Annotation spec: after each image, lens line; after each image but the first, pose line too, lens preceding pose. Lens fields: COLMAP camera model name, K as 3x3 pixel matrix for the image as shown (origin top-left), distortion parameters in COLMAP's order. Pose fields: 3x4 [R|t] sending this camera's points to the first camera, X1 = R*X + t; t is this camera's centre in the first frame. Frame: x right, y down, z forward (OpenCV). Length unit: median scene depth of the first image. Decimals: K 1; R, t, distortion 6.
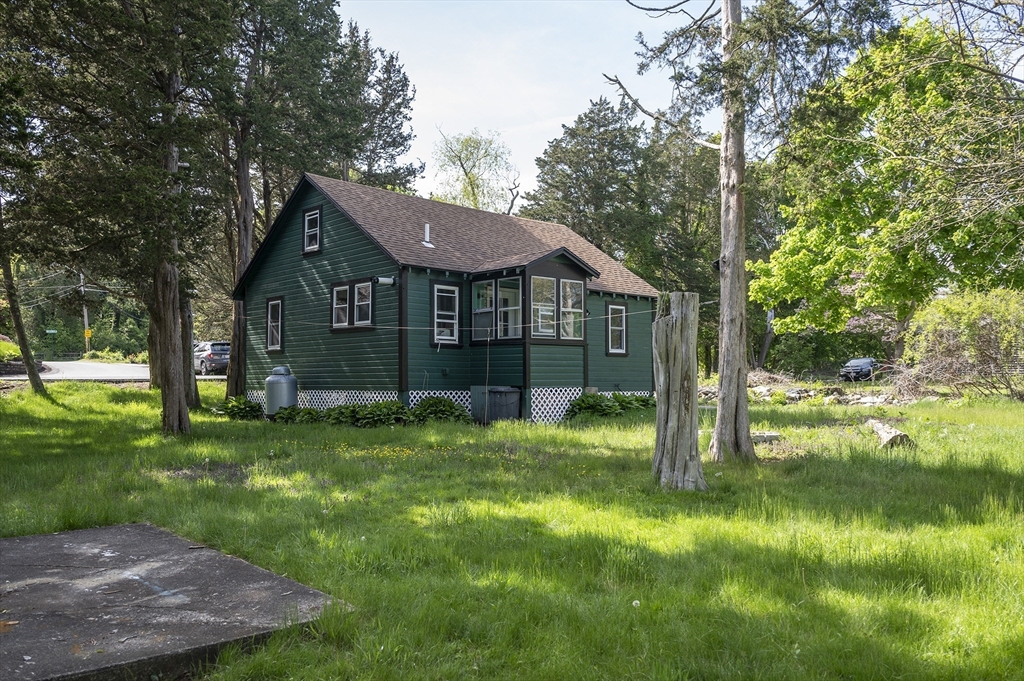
lens RADIAL K [[763.3, 0, 516.2], [0, 763.3, 368.7], [0, 0, 1]] dist [-0.000108, 0.000783]
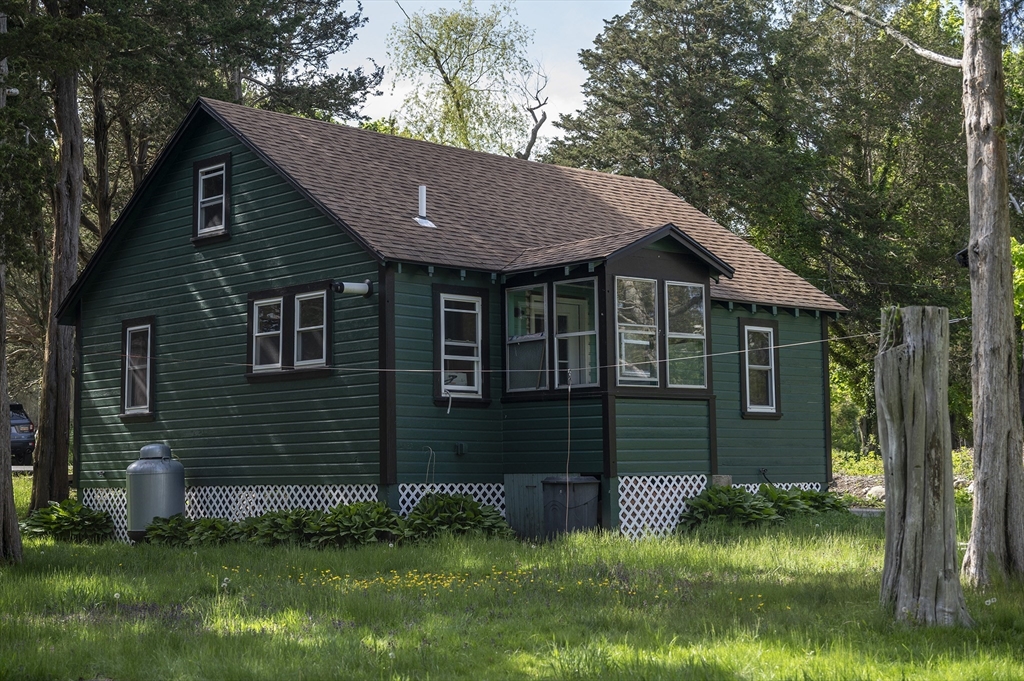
lens RADIAL K [[1500.9, 0, 512.0], [0, 1500.9, 340.5], [0, 0, 1]] dist [-0.005611, 0.018475]
pose [[0.999893, -0.012241, -0.008013, -0.043825], [0.011621, 0.997247, -0.073235, 0.005320], [0.008887, 0.073134, 0.997283, -0.090262]]
